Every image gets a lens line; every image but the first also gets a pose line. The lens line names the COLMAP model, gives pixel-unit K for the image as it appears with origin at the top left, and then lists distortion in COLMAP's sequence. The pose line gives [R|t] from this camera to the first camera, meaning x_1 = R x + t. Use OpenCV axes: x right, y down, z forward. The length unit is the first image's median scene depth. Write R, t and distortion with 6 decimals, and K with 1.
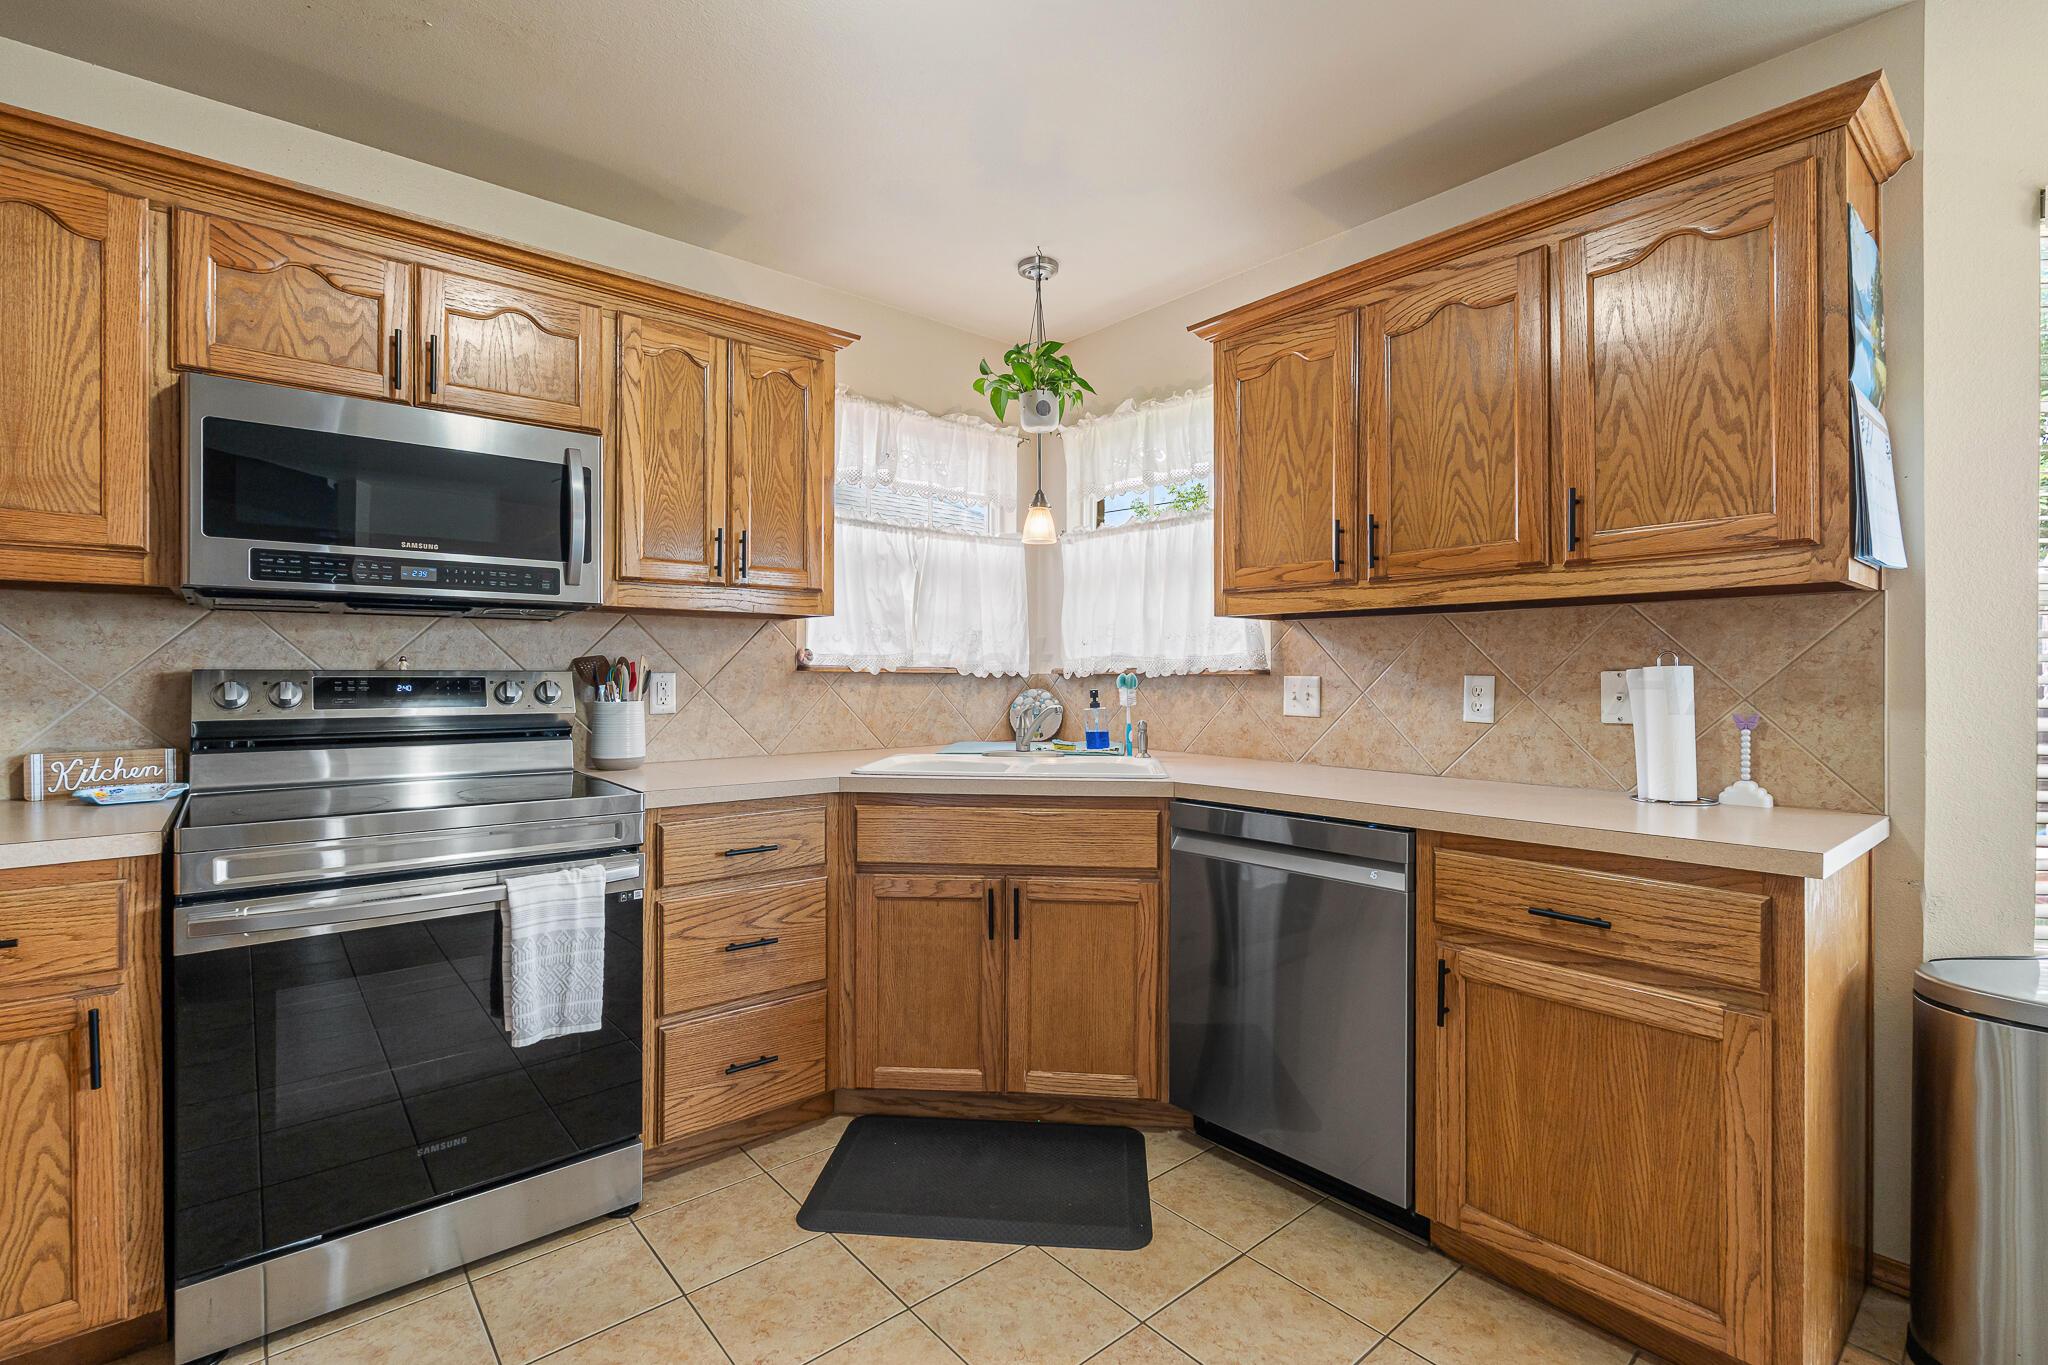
lens RADIAL K [[893.1, 0, 989.6], [0, 893.1, 682.6], [0, 0, 1]] dist [-0.005852, 0.000746]
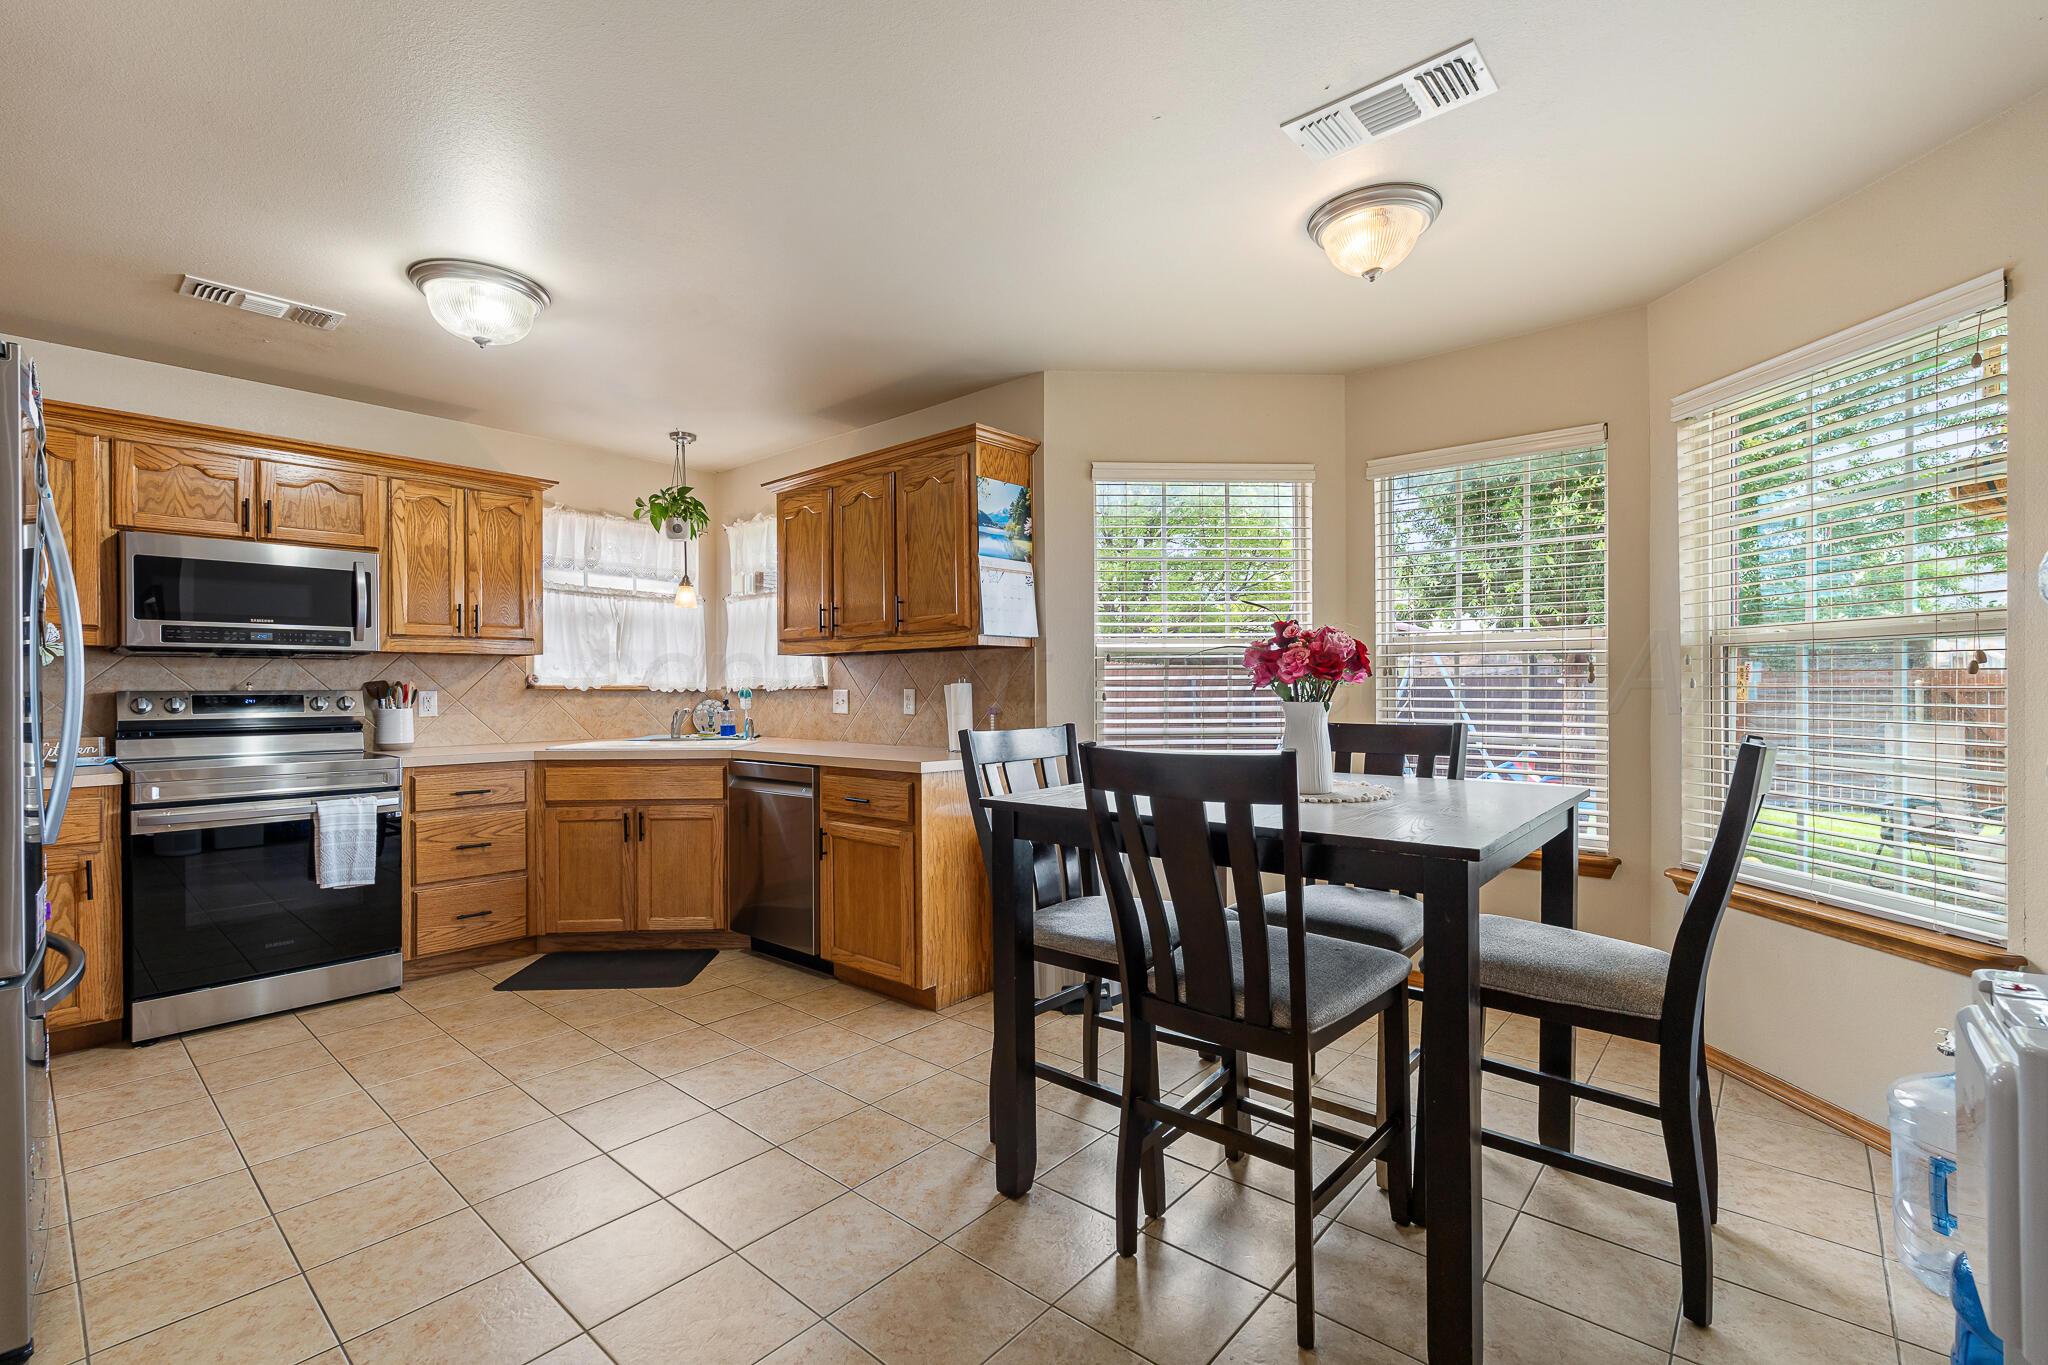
lens RADIAL K [[893.1, 0, 1012.8], [0, 893.1, 694.7], [0, 0, 1]] dist [-0.005852, 0.000746]
pose [[0.987412, -0.008768, 0.157926, 0.501900], [0.009290, 0.999954, -0.002569, 0.011652], [-0.157896, 0.004003, 0.987448, -0.889479]]
